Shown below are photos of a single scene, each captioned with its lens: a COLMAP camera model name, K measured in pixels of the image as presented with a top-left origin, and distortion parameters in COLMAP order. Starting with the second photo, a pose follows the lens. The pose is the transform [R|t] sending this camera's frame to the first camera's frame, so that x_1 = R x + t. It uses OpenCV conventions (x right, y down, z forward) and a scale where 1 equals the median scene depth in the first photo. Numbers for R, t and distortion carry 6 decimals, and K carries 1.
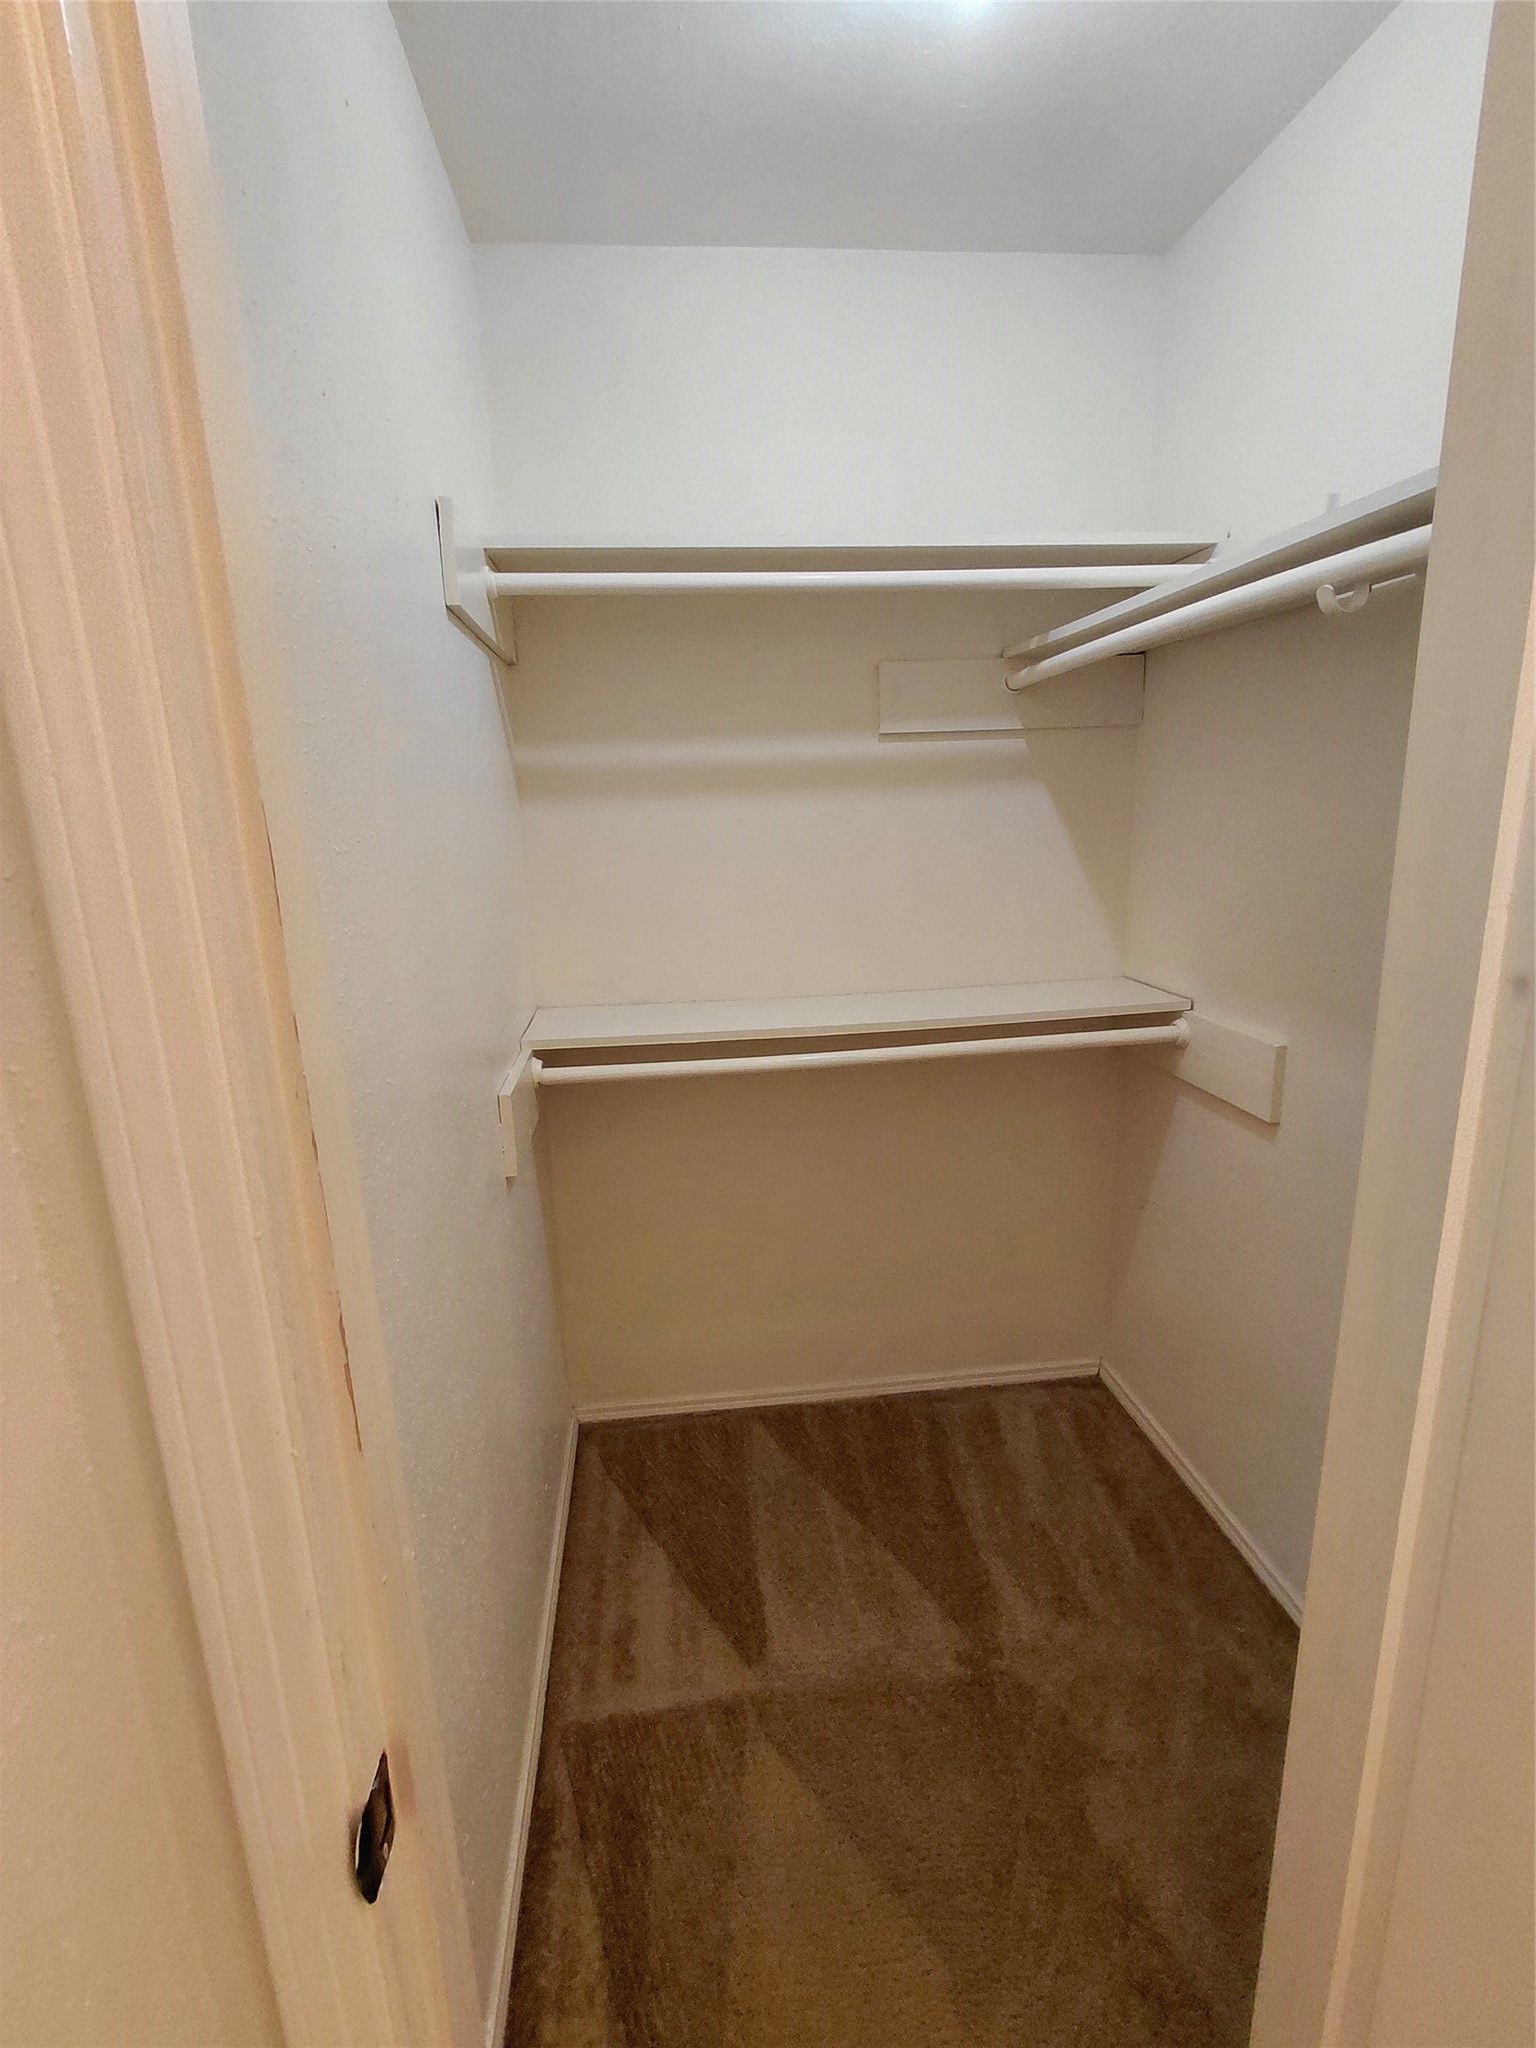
lens RADIAL K [[945.9, 0, 758.7], [0, 945.9, 1025.2], [0, 0, 1]] dist [0.001371, 0.000338]
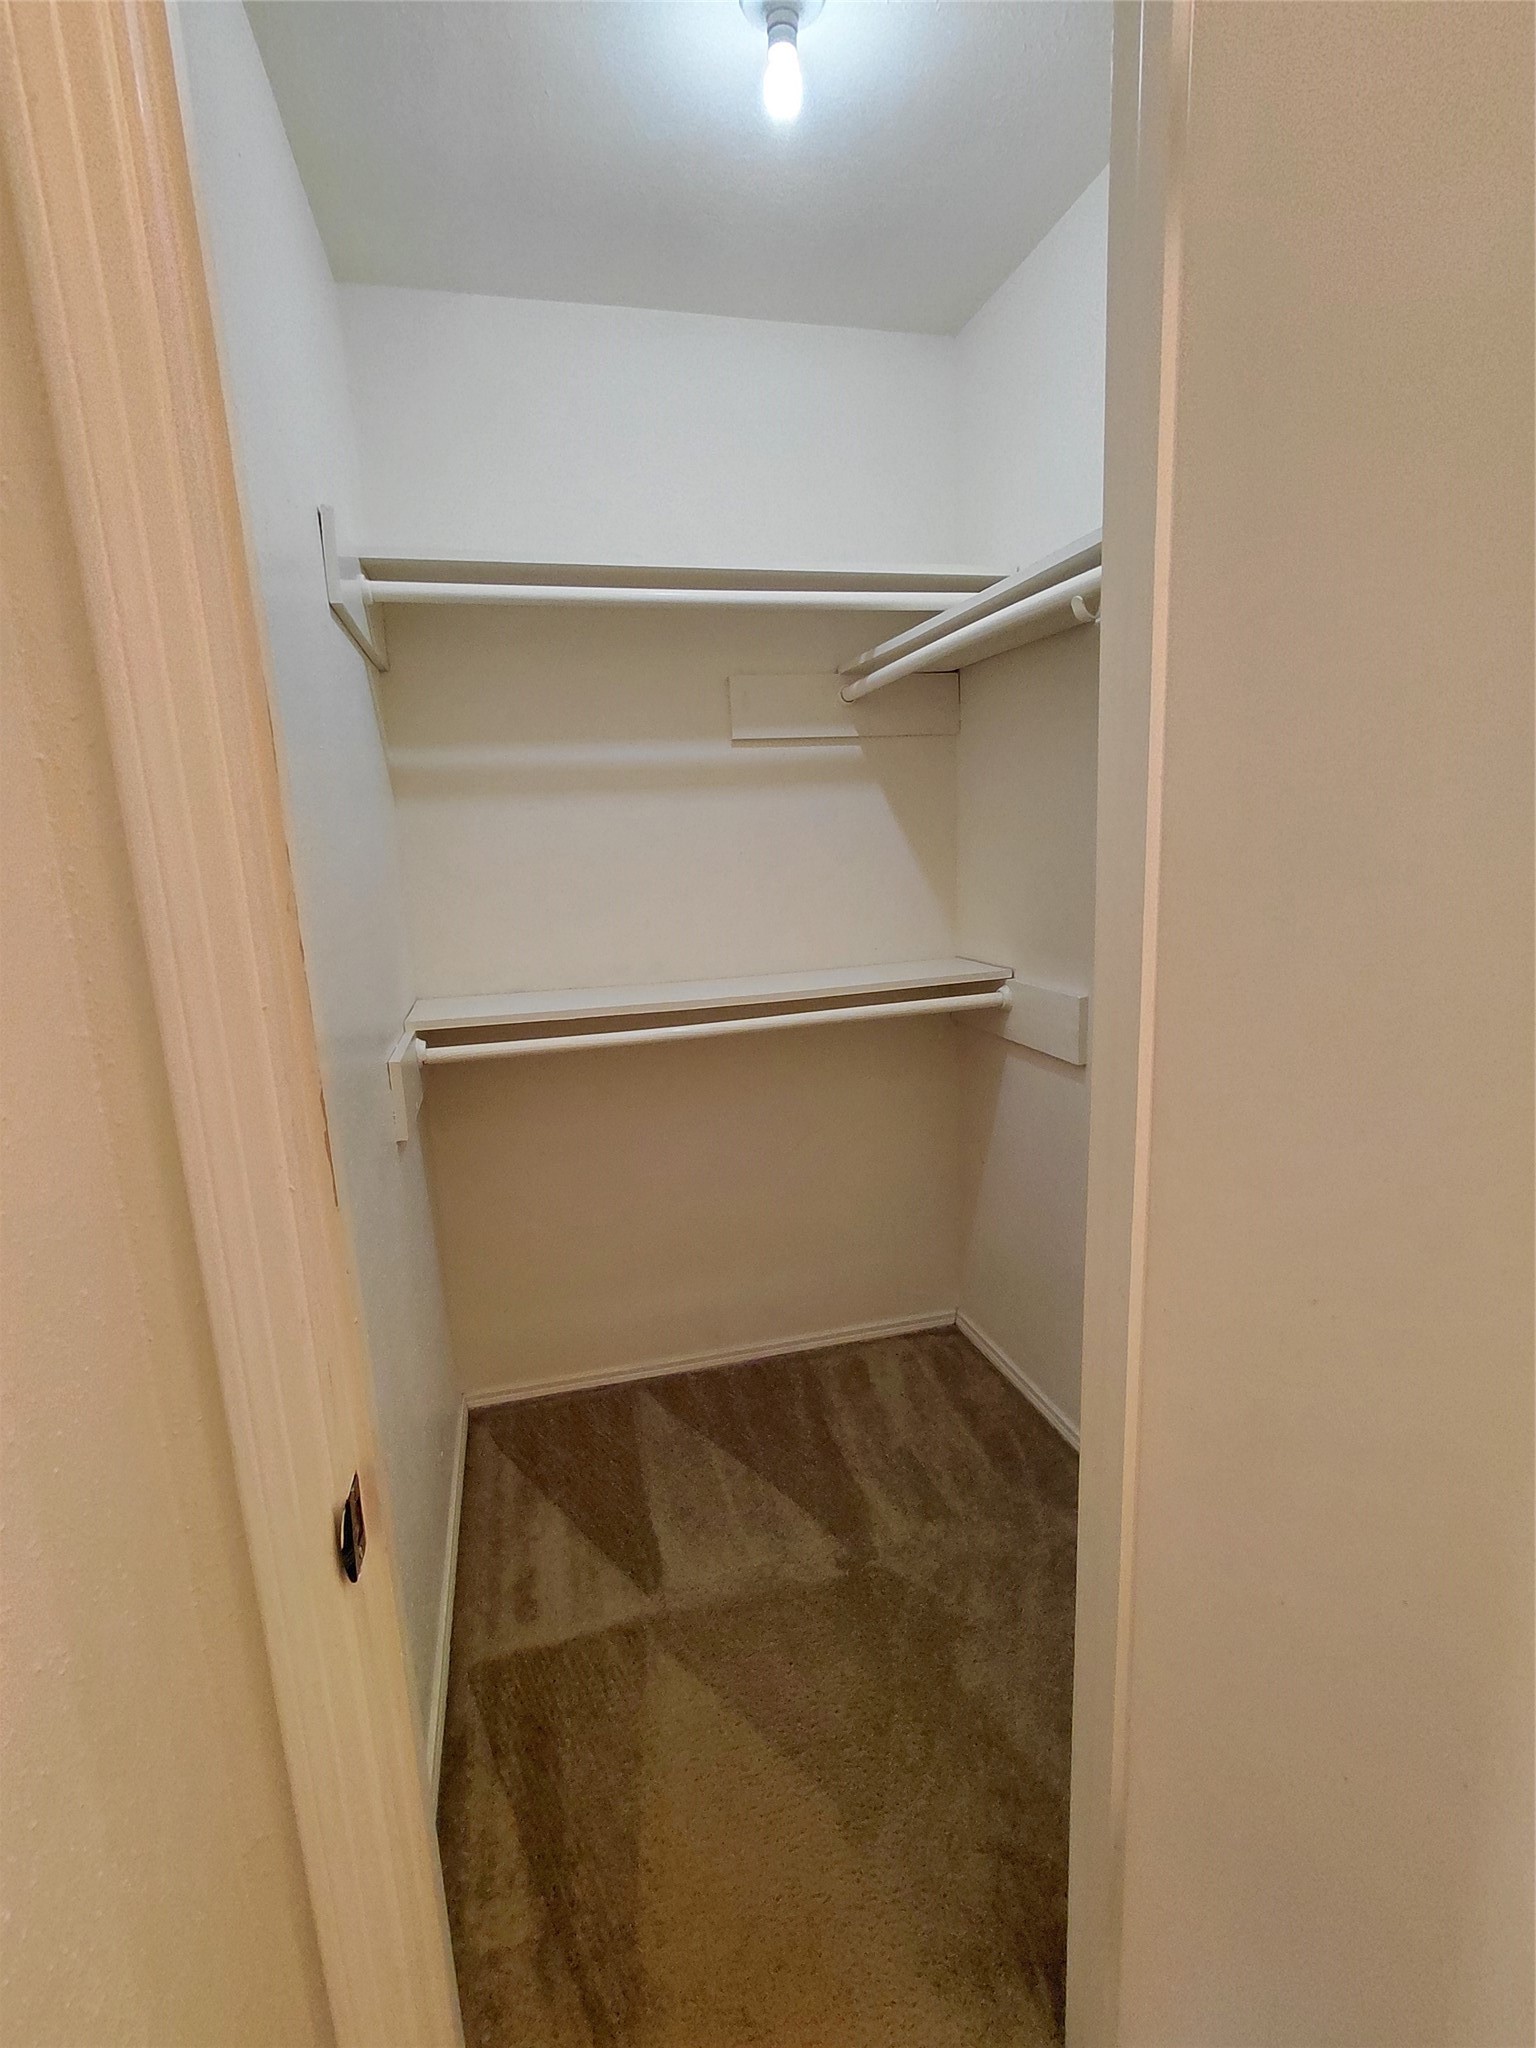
lens RADIAL K [[935.6, 0, 759.0], [0, 935.6, 1020.2], [0, 0, 1]] dist [-0.001573, 0.000189]
pose [[0.989278, -0.037484, 0.141152, -0.009199], [0.043228, 0.998348, -0.037852, 0.076561], [-0.139500, 0.043548, 0.989264, -0.088189]]
